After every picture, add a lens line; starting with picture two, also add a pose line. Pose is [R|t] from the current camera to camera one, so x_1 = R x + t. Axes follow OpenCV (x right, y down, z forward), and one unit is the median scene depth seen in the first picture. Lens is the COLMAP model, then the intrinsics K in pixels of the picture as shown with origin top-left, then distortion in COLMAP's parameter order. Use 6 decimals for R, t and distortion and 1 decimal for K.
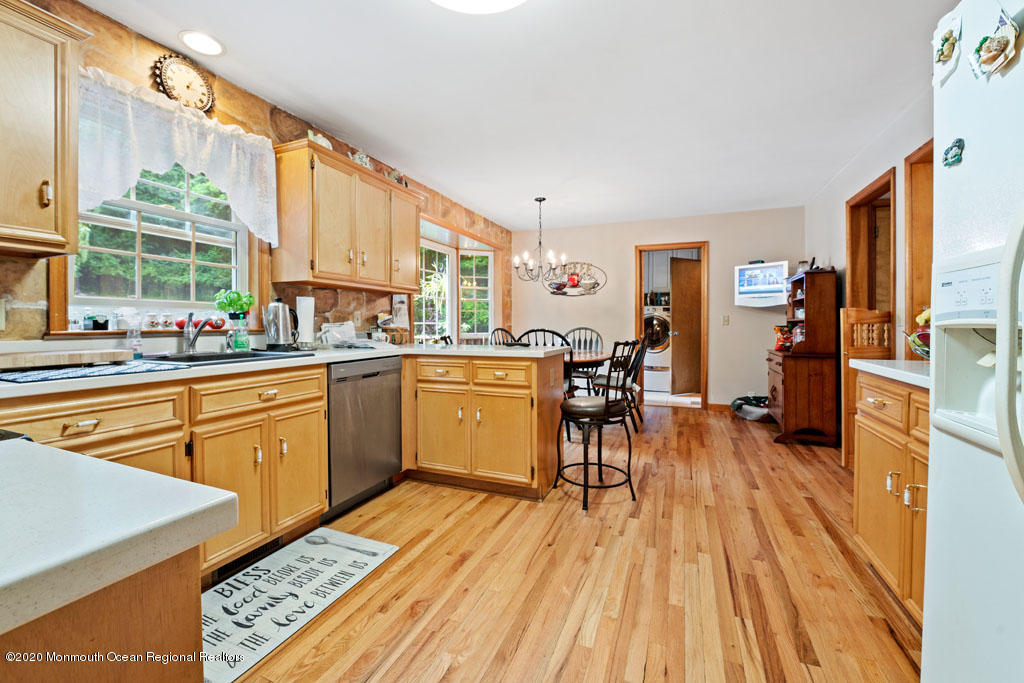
lens RADIAL K [[414.0, 0, 511.6], [0, 414.0, 322.4], [0, 0, 1]] dist [-0.000915, 0.000001]
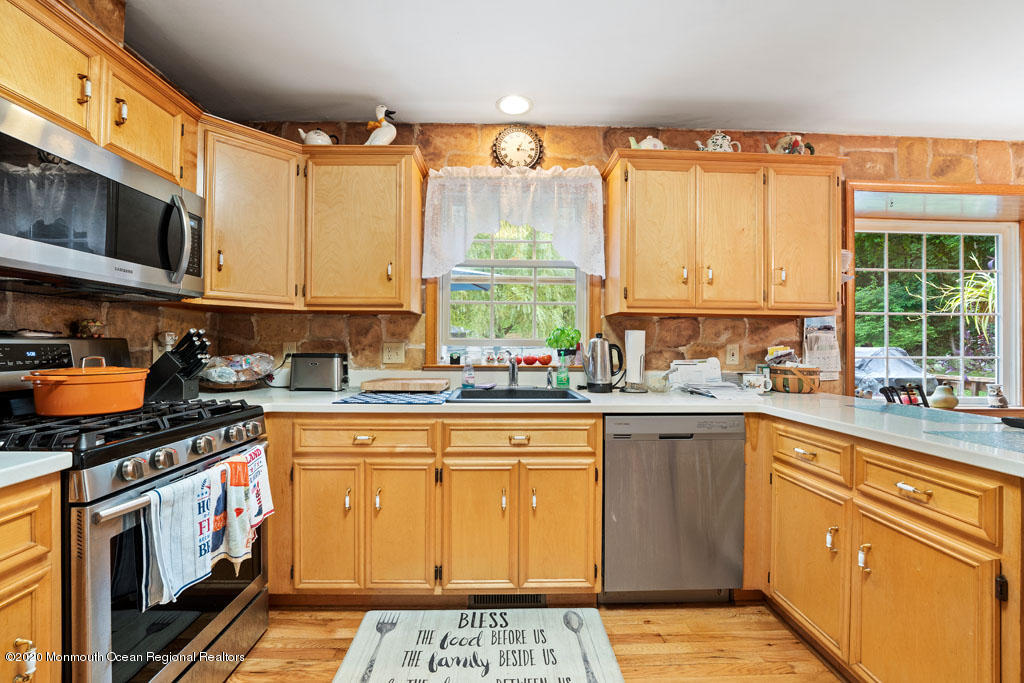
lens RADIAL K [[425.2, 0, 512.0], [0, 425.2, 341.5], [0, 0, 1]] dist [-0.014173, 0.000173]
pose [[0.417649, -0.001856, -0.908607, 0.235692], [-0.007495, 0.999957, -0.005488, -0.036622], [0.908577, 0.009102, 0.417617, 0.463859]]
